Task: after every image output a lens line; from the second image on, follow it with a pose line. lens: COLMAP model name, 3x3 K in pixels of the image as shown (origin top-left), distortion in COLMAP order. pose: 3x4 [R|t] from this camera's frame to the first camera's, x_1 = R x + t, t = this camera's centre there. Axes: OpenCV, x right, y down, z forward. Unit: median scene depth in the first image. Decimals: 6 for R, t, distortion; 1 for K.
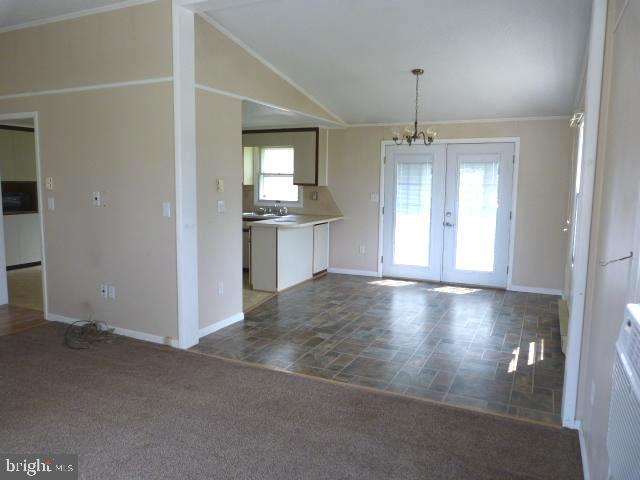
lens RADIAL K [[481.6, 0, 313.8], [0, 481.6, 236.4], [0, 0, 1]] dist [-0.004822, 0.003118]
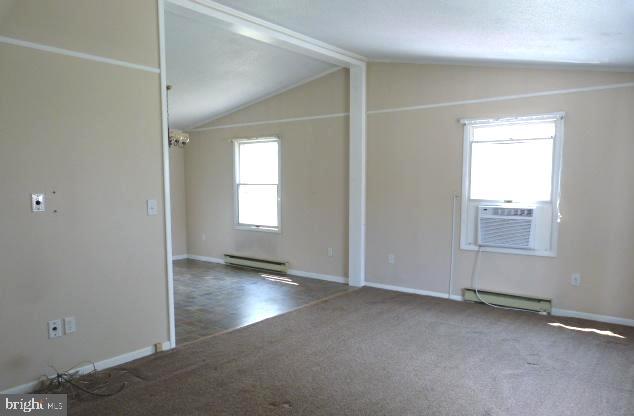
lens RADIAL K [[463.3, 0, 316.1], [0, 463.3, 239.3], [0, 0, 1]] dist [-0.001477, -0.000064]
pose [[0.220844, -0.134826, 0.965945, -1.031296], [0.115746, 0.987023, 0.111305, -0.054246], [-0.968417, 0.087223, 0.233584, 0.447224]]
